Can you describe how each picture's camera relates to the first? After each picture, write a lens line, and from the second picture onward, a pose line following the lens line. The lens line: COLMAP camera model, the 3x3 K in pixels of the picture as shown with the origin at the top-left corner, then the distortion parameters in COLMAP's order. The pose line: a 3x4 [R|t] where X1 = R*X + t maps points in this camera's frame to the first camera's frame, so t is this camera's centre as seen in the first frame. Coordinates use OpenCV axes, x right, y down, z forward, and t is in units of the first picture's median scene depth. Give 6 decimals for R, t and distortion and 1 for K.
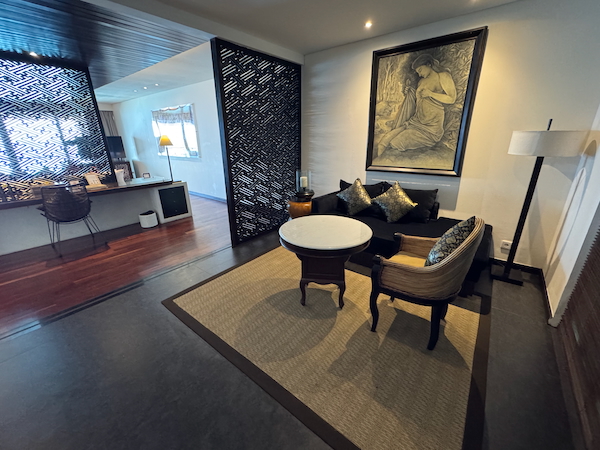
lens RADIAL K [[251.0, 0, 299.0], [0, 251.0, 223.4], [0, 0, 1]] dist [-0.000923, -0.000226]
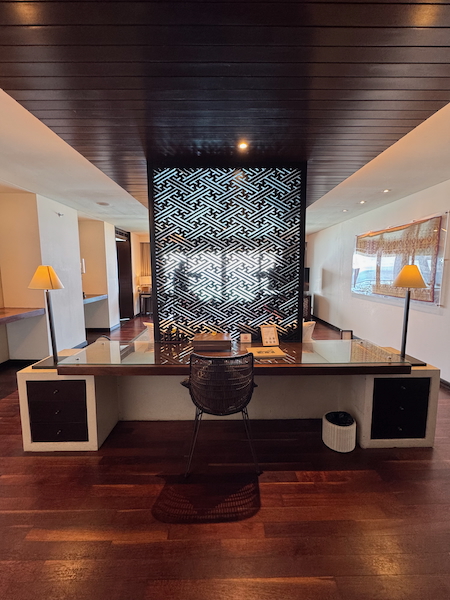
lens RADIAL K [[251.0, 0, 225.3], [0, 251.0, 297.6], [0, 0, 1]] dist [-0.000923, -0.000226]
pose [[0.634270, 0.095896, -0.767141, -0.381450], [-0.260786, 0.960659, -0.095530, -0.154282], [0.727800, 0.260651, 0.634325, 0.452880]]
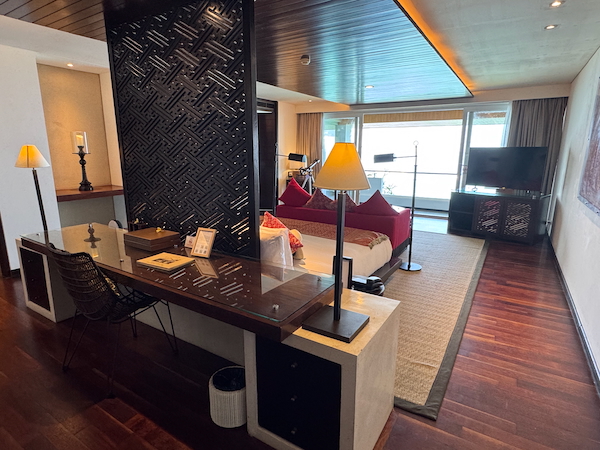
lens RADIAL K [[342.5, 0, 299.1], [0, 342.5, 226.7], [0, 0, 1]] dist [-0.003594, -0.000168]
pose [[0.109462, 0.229813, -0.967059, -0.208973], [-0.332347, 0.925374, 0.182288, -0.315818], [0.936784, 0.301446, 0.177671, 0.909113]]
